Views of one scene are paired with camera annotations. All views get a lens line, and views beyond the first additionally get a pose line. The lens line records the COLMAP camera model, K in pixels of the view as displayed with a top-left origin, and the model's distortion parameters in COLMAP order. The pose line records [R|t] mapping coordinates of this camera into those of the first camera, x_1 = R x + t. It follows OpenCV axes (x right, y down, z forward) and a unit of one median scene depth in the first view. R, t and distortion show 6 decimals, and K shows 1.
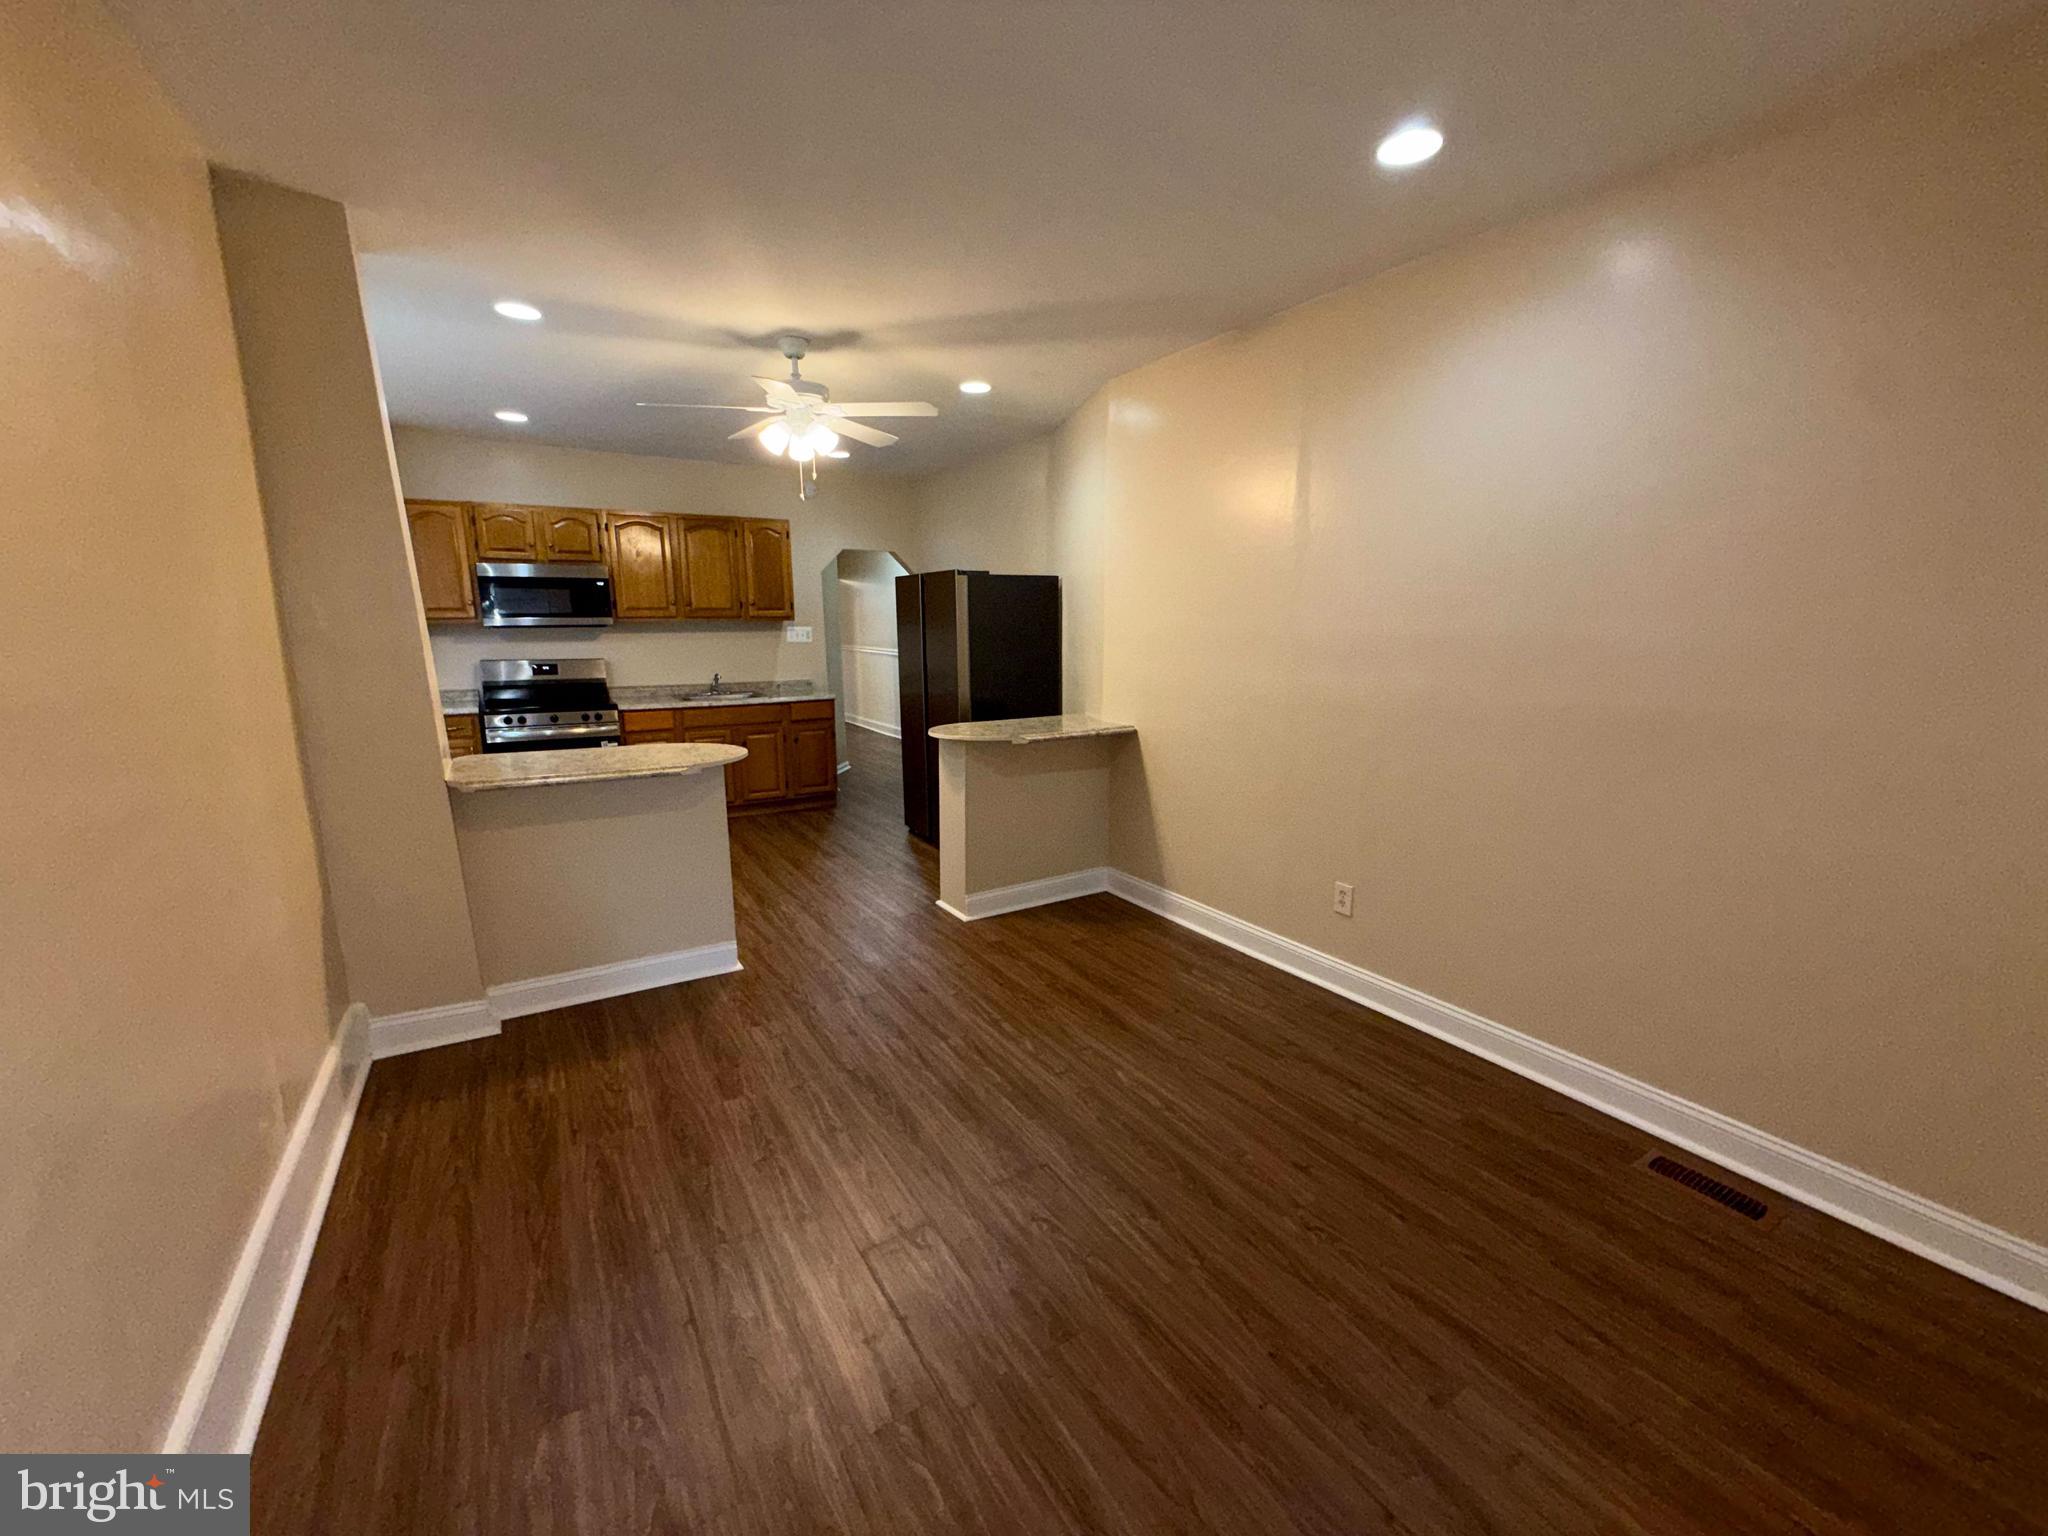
lens RADIAL K [[813.1, 0, 1024.2], [0, 813.1, 774.3], [0, 0, 1]] dist [-0.002678, -0.000325]
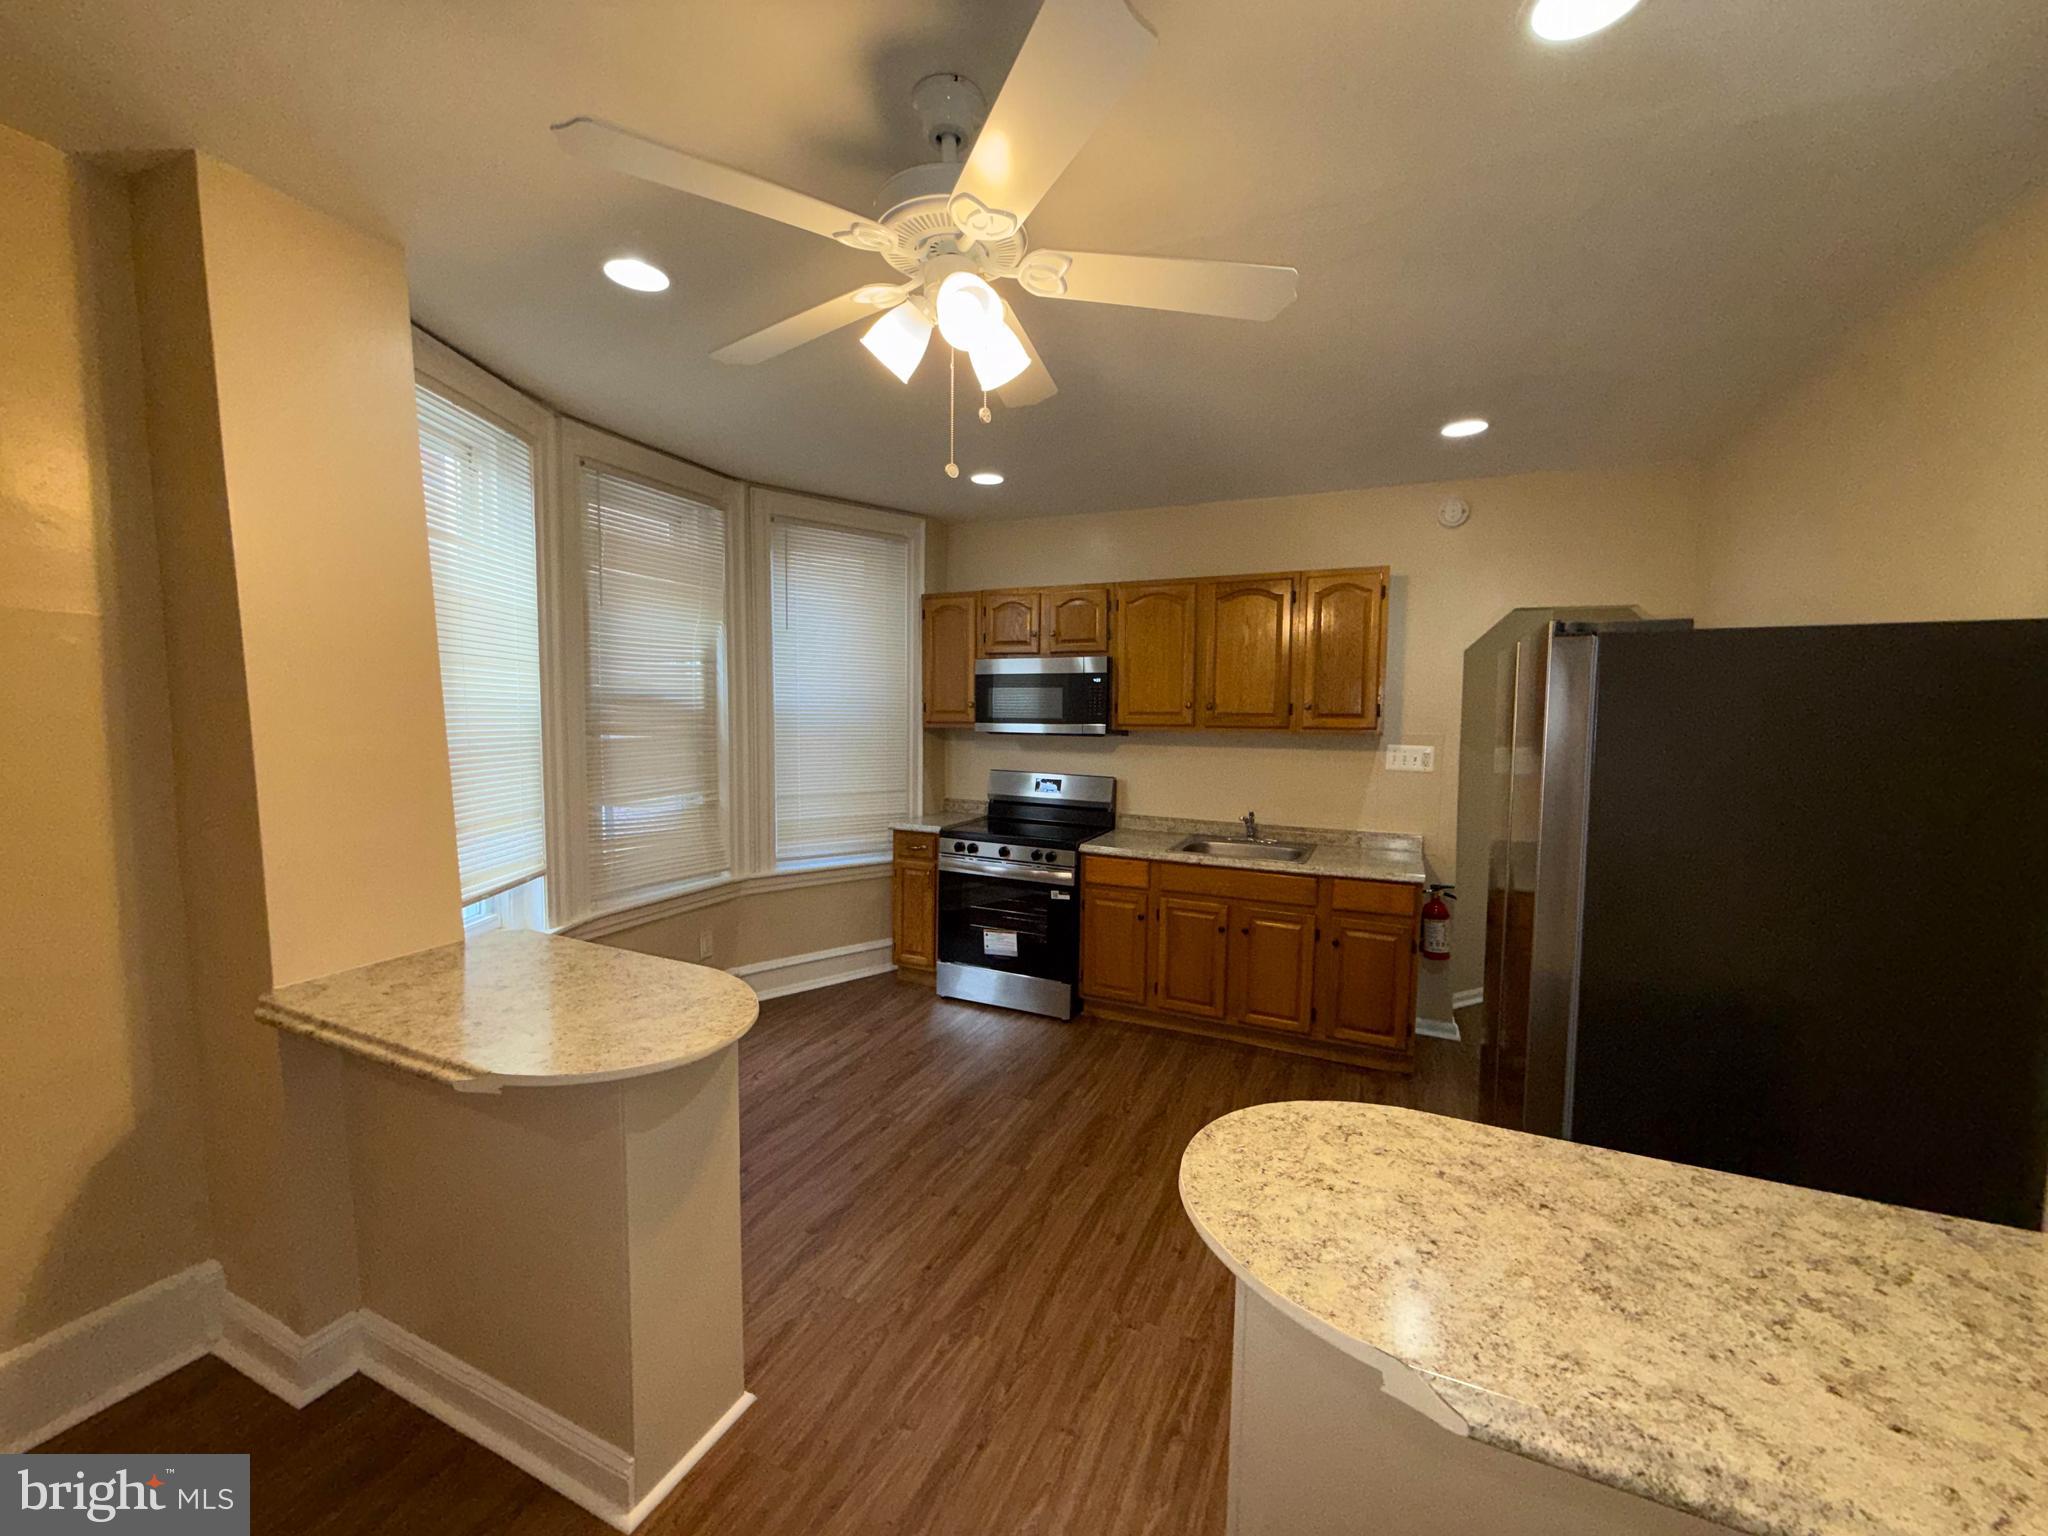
lens RADIAL K [[813.1, 0, 1015.6], [0, 813.1, 769.2], [0, 0, 1]] dist [-0.002678, -0.000325]
pose [[0.547616, 0.071726, -0.833650, 0.068920], [-0.168415, 0.985377, -0.025850, -0.125787], [0.819605, 0.154555, 0.551688, 0.556056]]
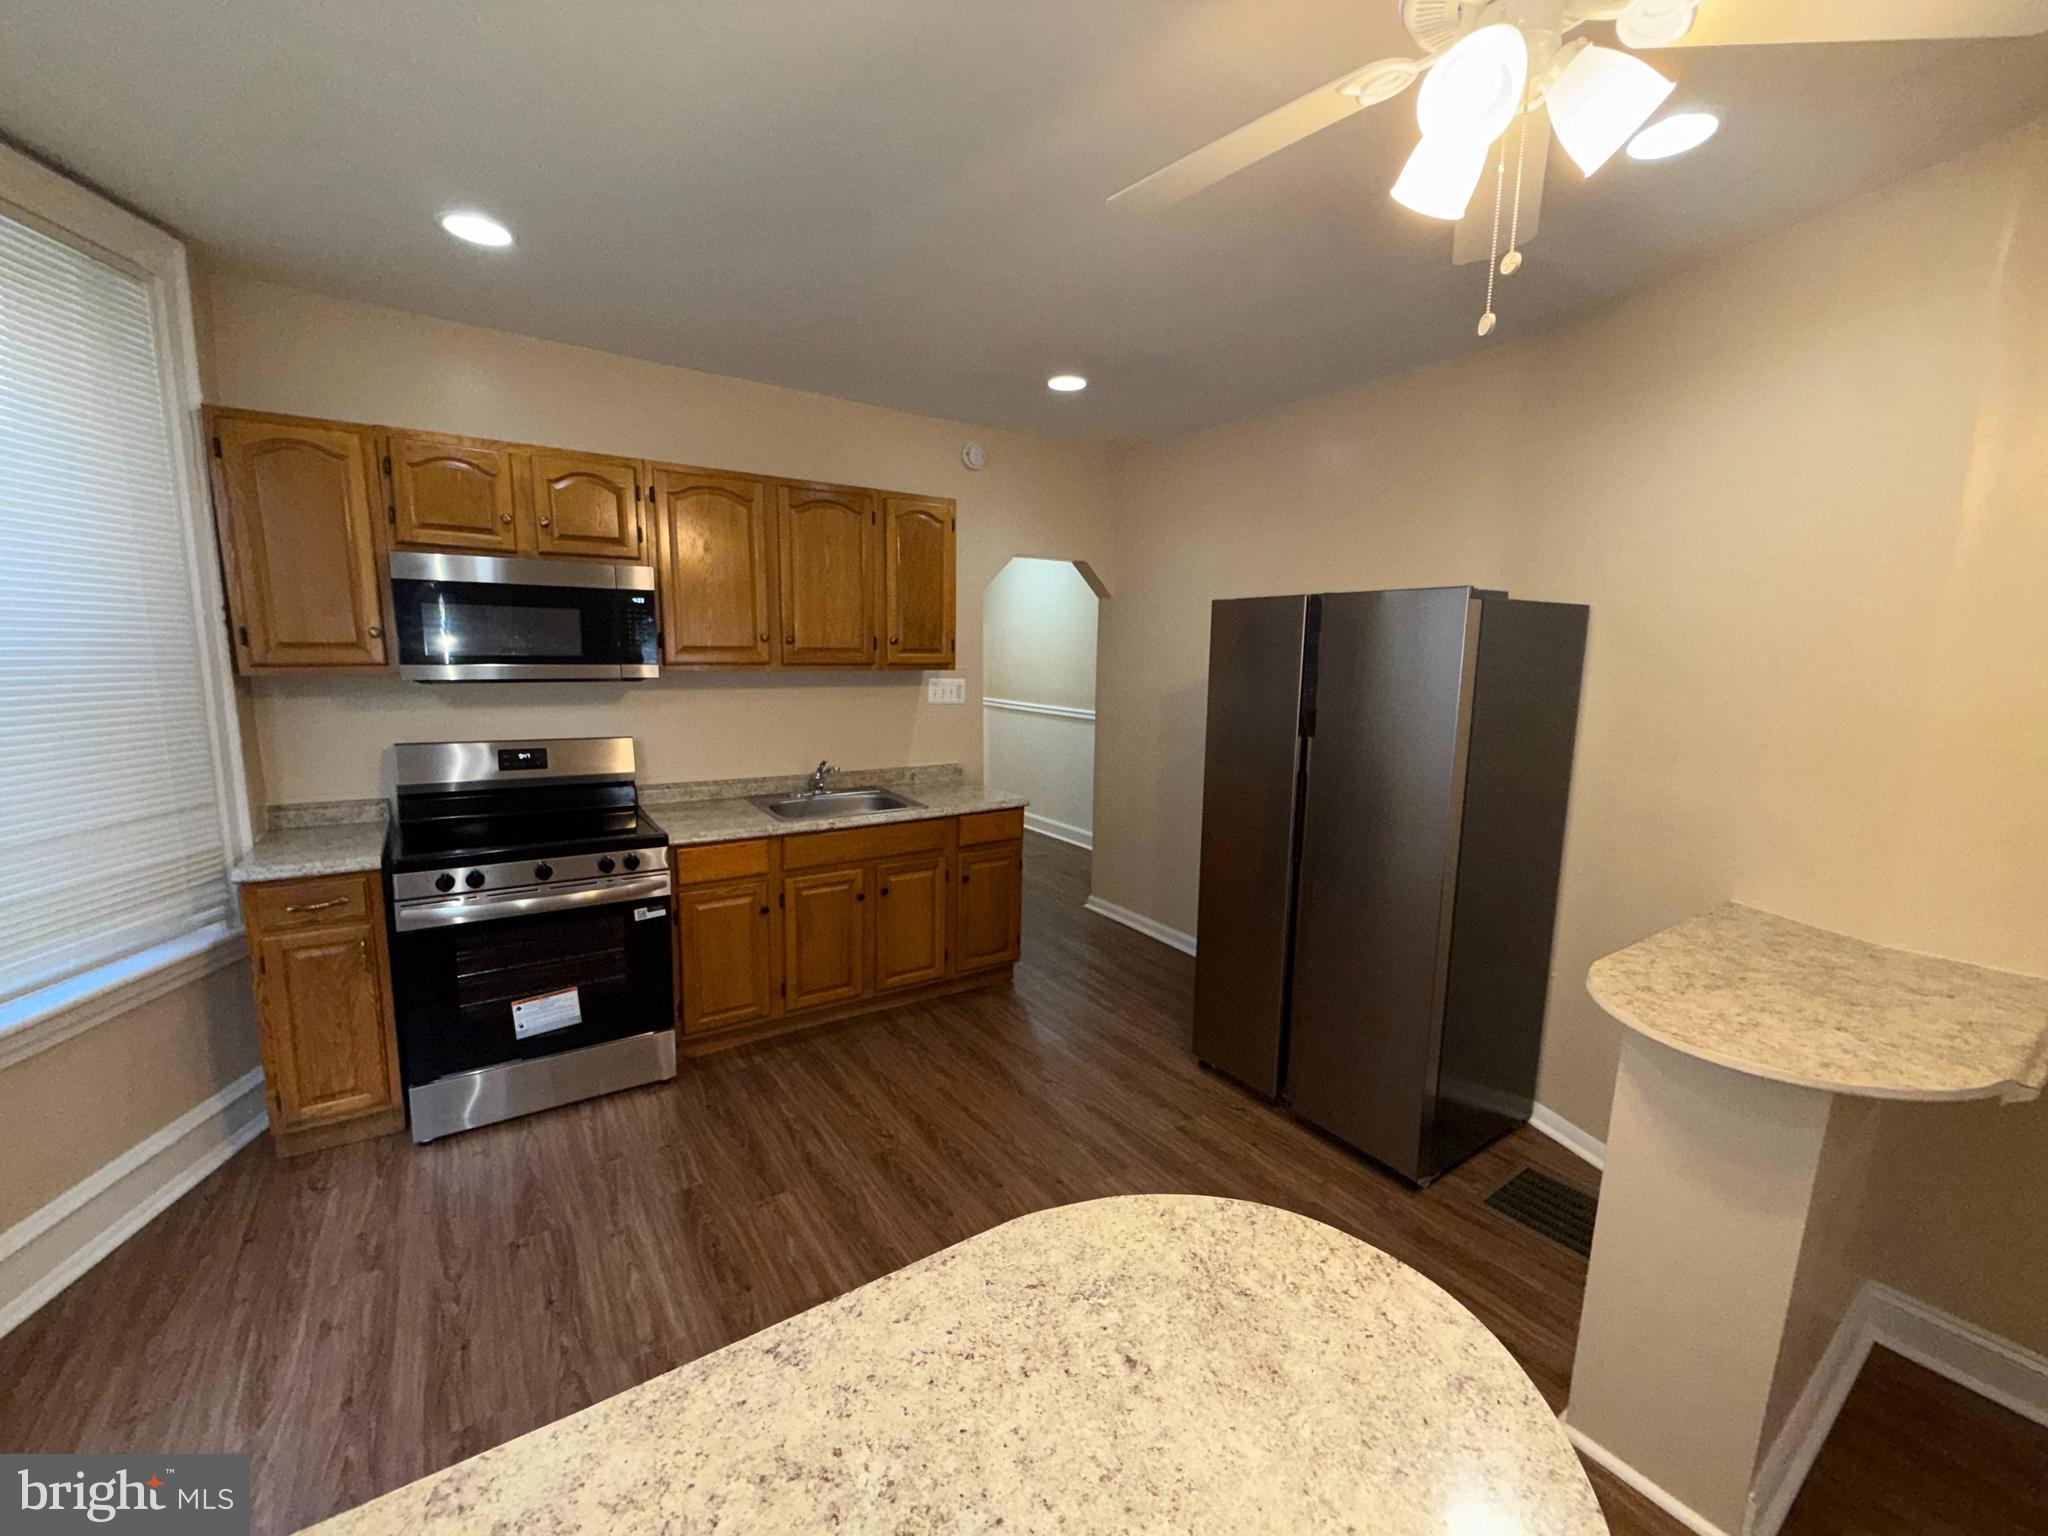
lens RADIAL K [[813.1, 0, 1017.1], [0, 813.1, 772.9], [0, 0, 1]] dist [-0.002678, -0.000325]
pose [[0.999004, 0.013184, 0.042631, -0.309034], [-0.011727, 0.999344, -0.034264, -0.112307], [-0.043054, 0.033730, 0.998503, 0.487727]]
